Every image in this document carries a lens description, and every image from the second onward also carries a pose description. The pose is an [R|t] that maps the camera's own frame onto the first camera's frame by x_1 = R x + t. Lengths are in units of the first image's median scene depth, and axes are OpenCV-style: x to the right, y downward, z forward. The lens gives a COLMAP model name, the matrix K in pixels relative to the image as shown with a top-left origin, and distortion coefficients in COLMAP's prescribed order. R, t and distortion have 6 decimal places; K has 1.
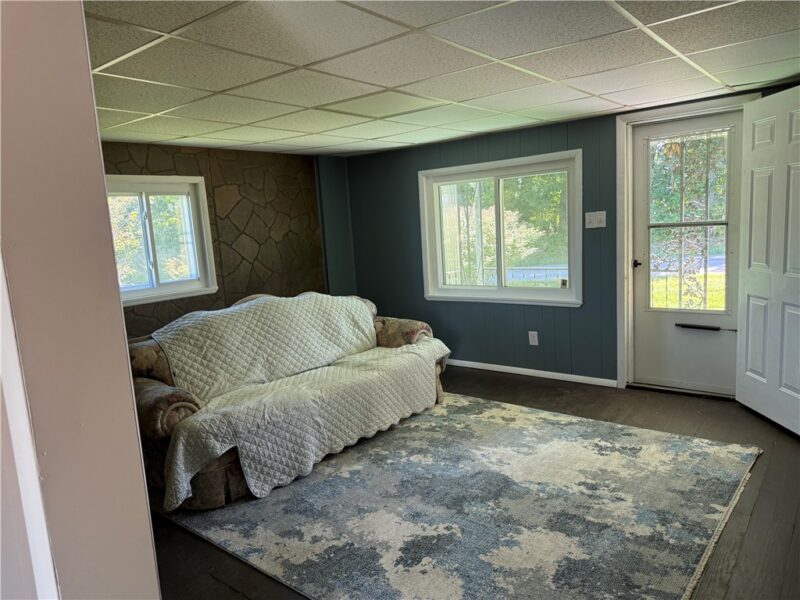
lens RADIAL K [[562.5, 0, 402.3], [0, 562.5, 298.9], [0, 0, 1]] dist [-0.000005, -0.003219]
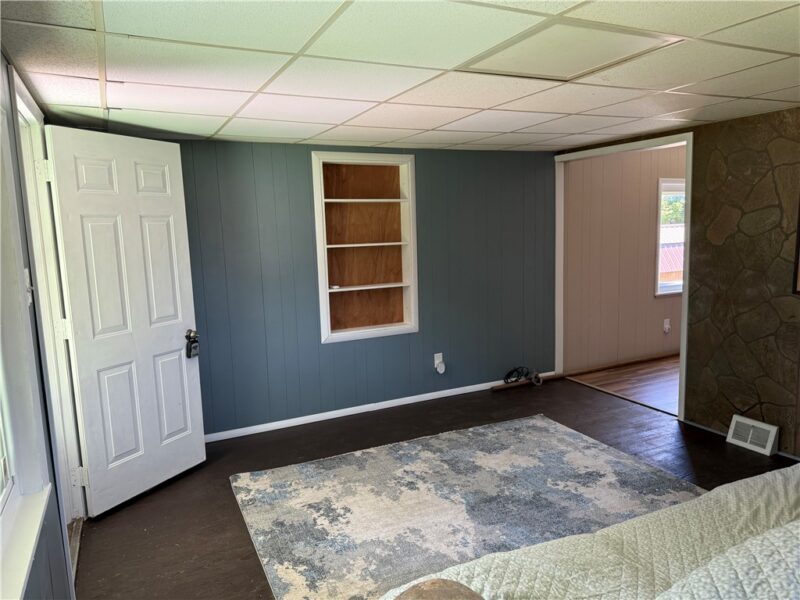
lens RADIAL K [[562.5, 0, 402.3], [0, 562.5, 298.9], [0, 0, 1]] dist [-0.000005, -0.003219]
pose [[-0.899229, 0.044375, 0.435221, -0.151248], [0.155171, 0.962512, 0.222468, -0.271949], [-0.409034, 0.267584, -0.872405, 1.885912]]
